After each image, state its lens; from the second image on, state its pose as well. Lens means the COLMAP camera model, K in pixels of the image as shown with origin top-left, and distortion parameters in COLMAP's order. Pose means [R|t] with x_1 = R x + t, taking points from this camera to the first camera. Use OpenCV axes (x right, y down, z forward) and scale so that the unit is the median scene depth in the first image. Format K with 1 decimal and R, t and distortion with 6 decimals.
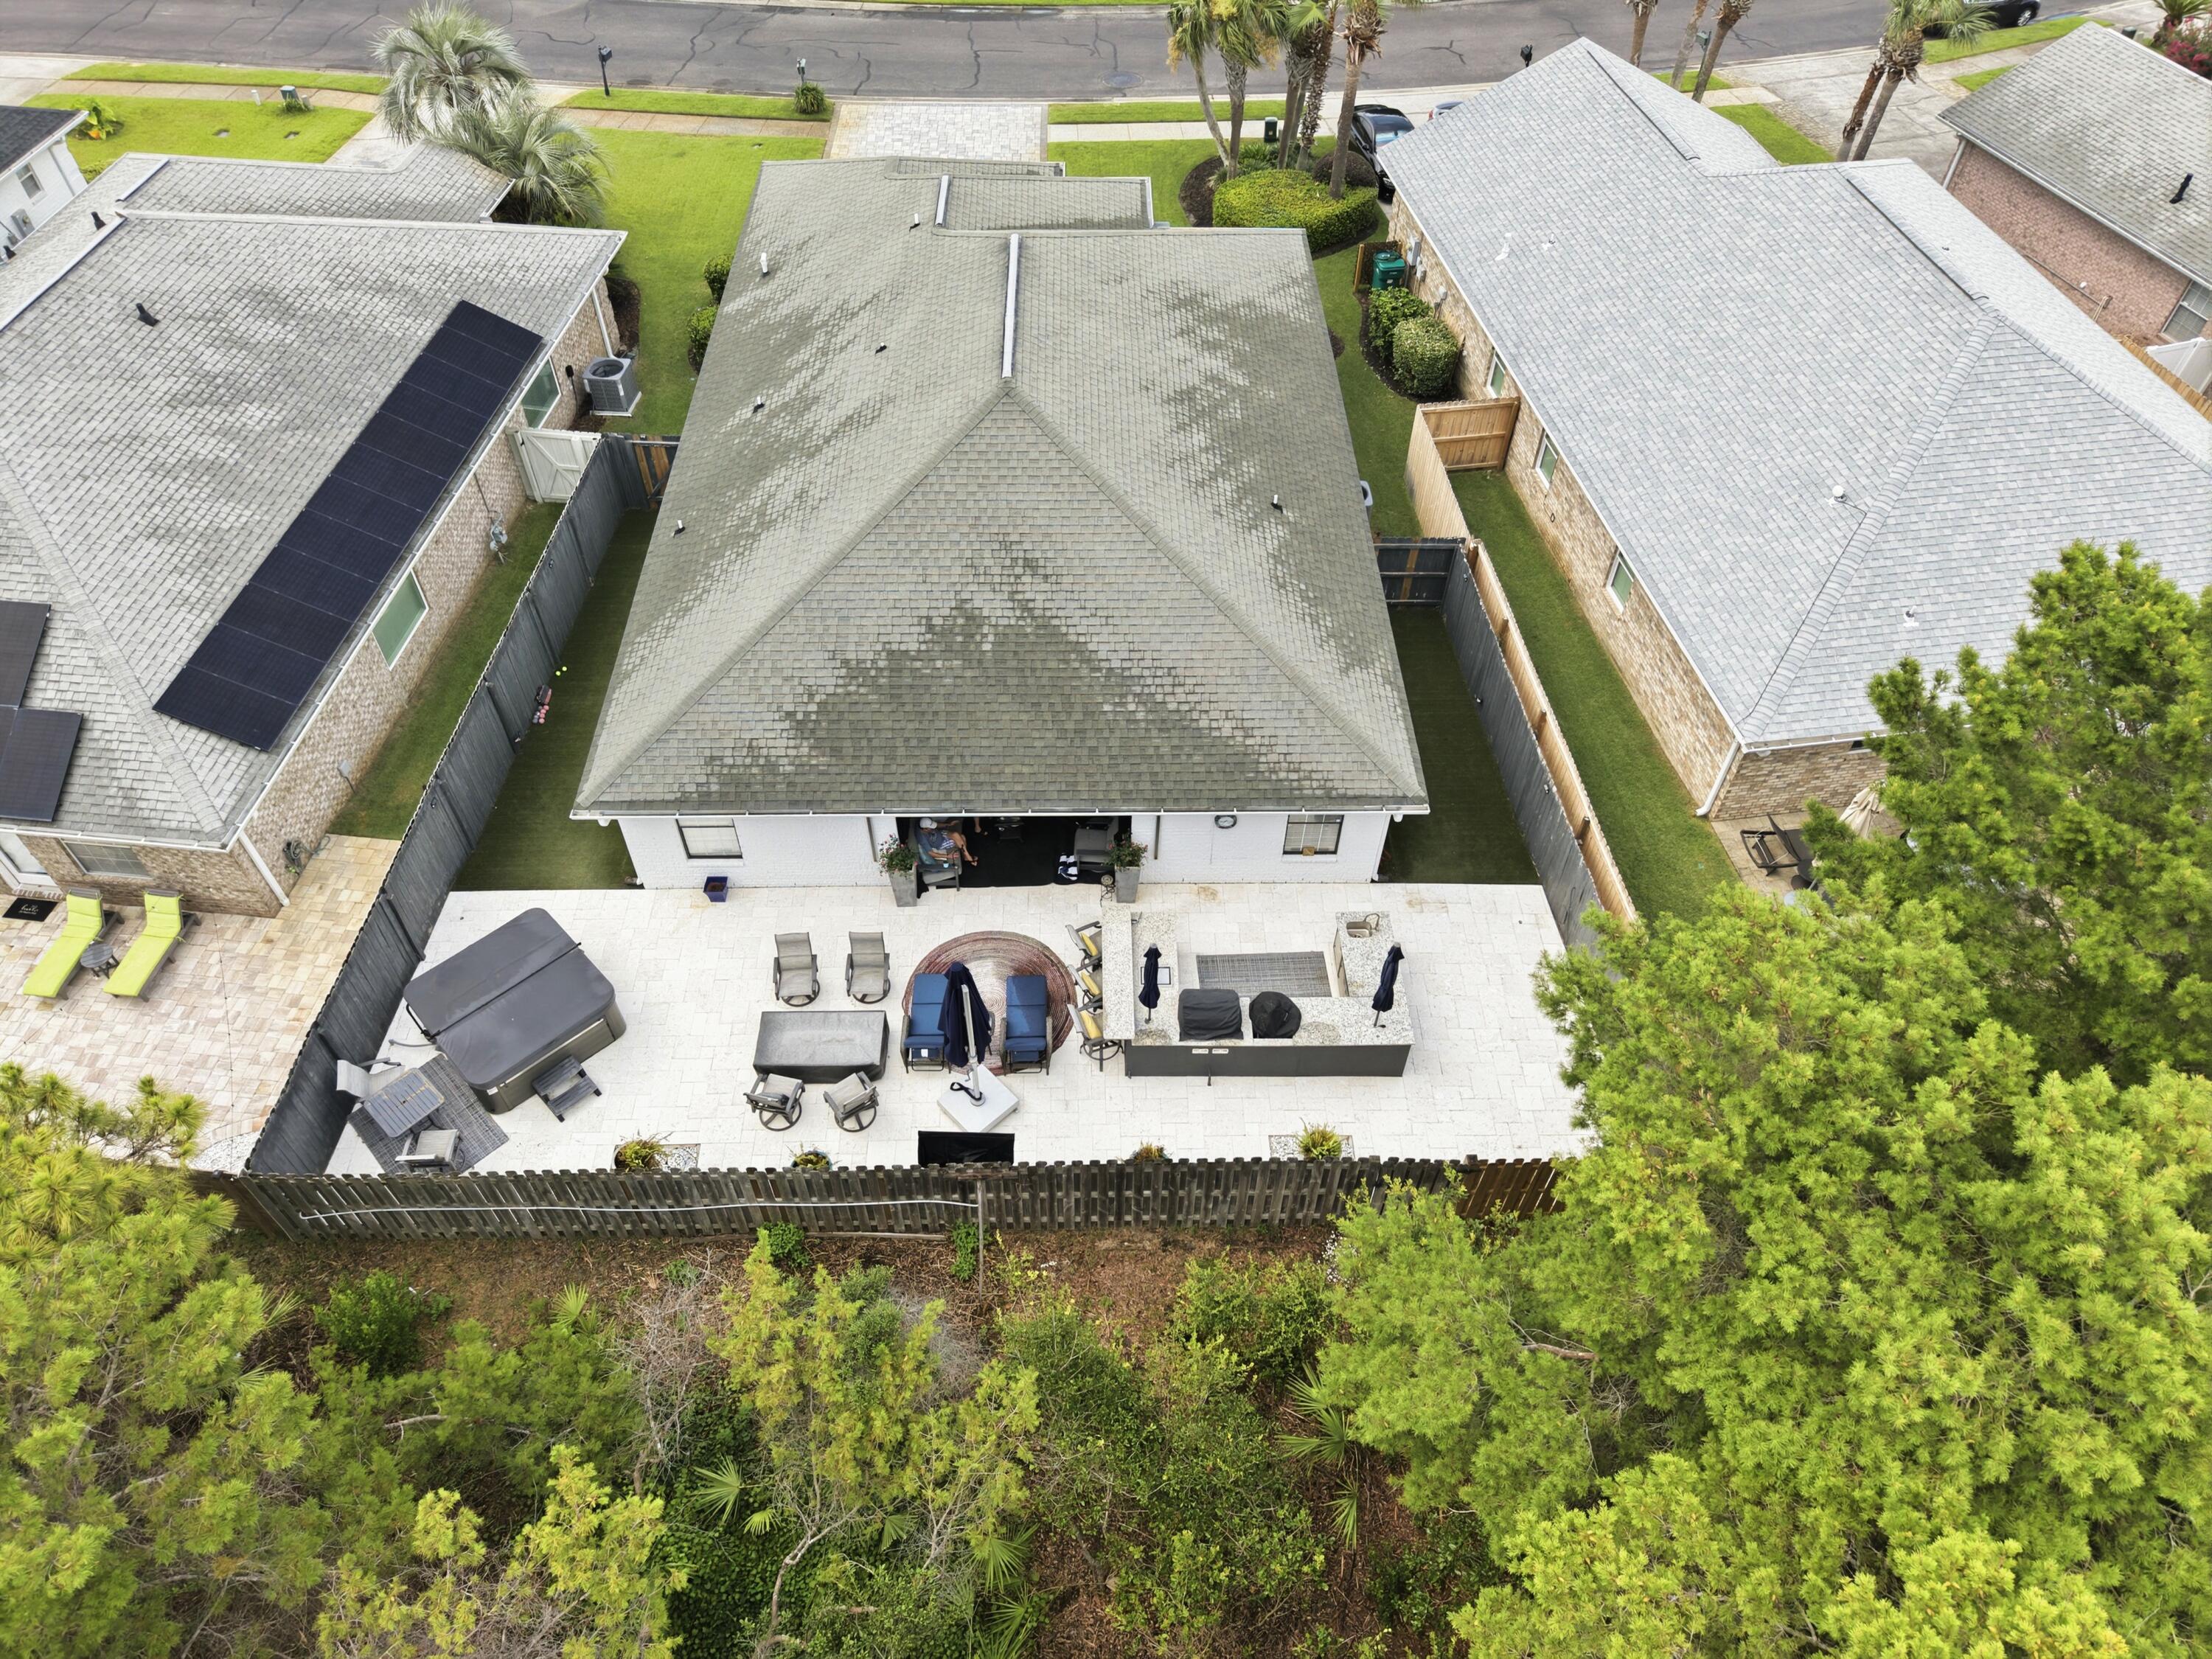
lens RADIAL K [[1478.3, 0, 1099.3], [0, 1478.3, 830.6], [0, 0, 1]] dist [0.030325, -0.028616]
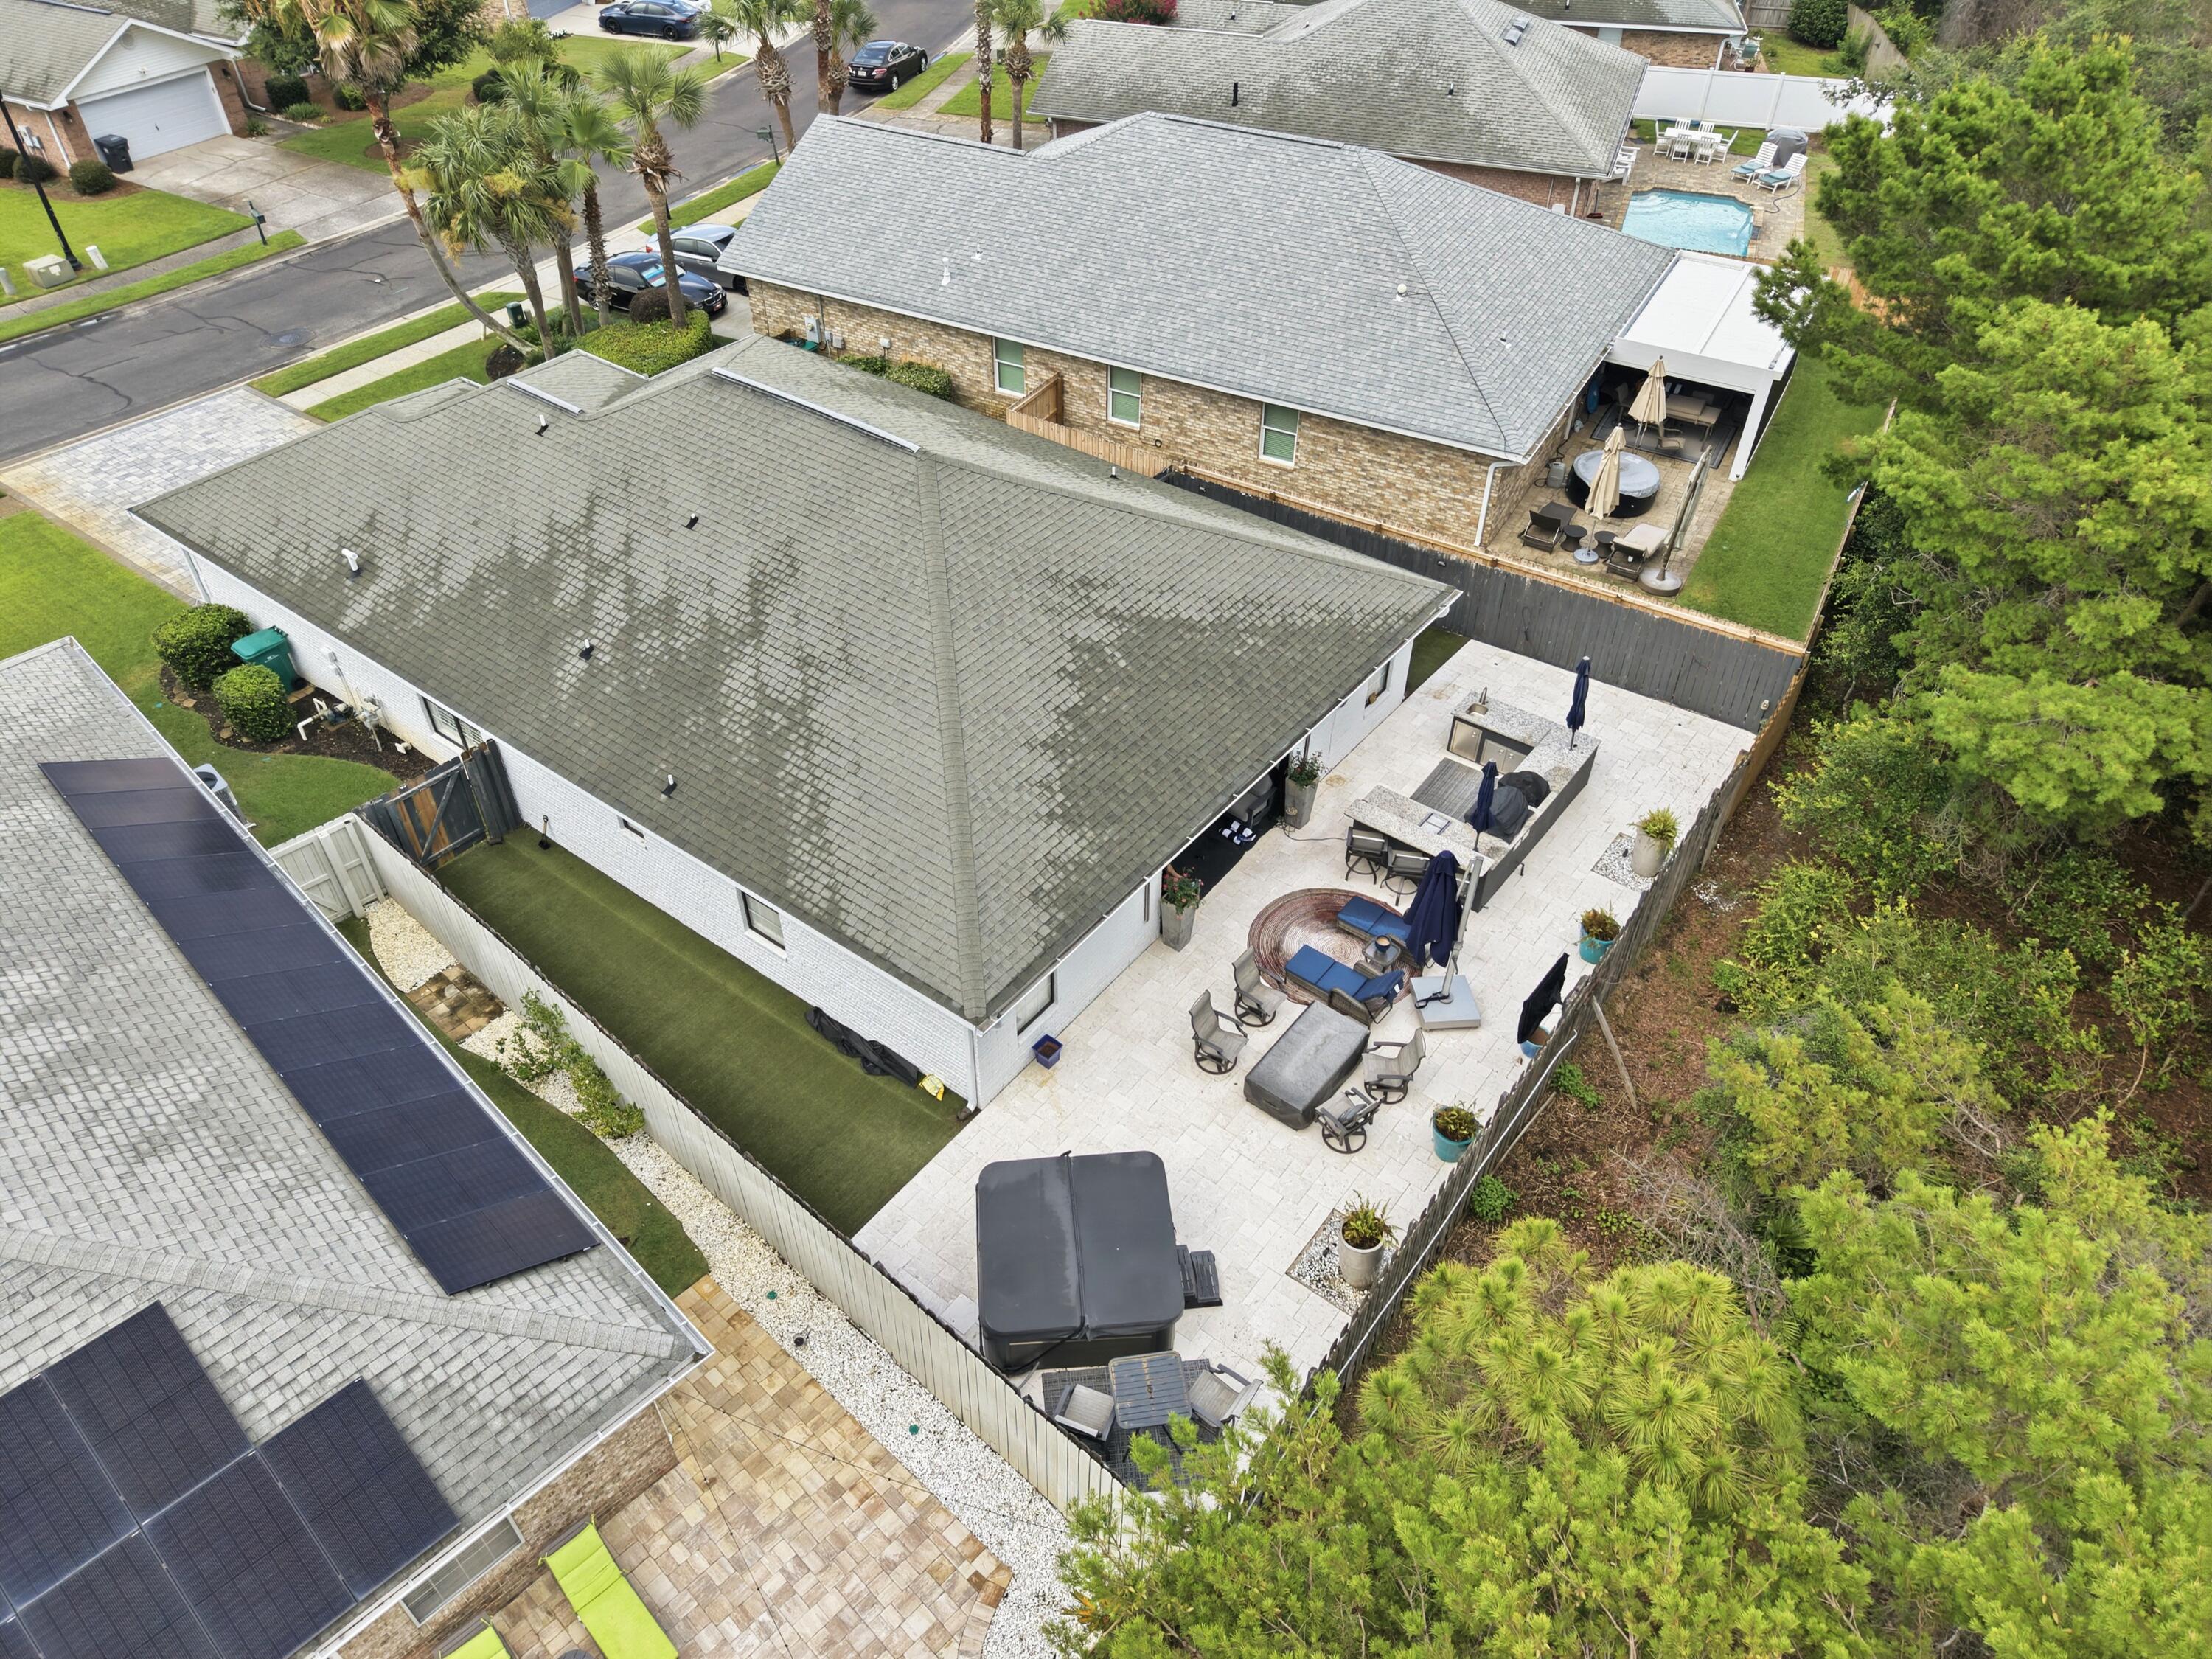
lens RADIAL K [[1478.3, 0, 1099.3], [0, 1478.3, 830.6], [0, 0, 1]] dist [0.030325, -0.028616]
pose [[0.625240, -0.525124, 0.577339, -0.698490], [0.591868, 0.801239, 0.087800, -0.128842], [-0.508692, 0.286812, 0.811770, 0.244448]]
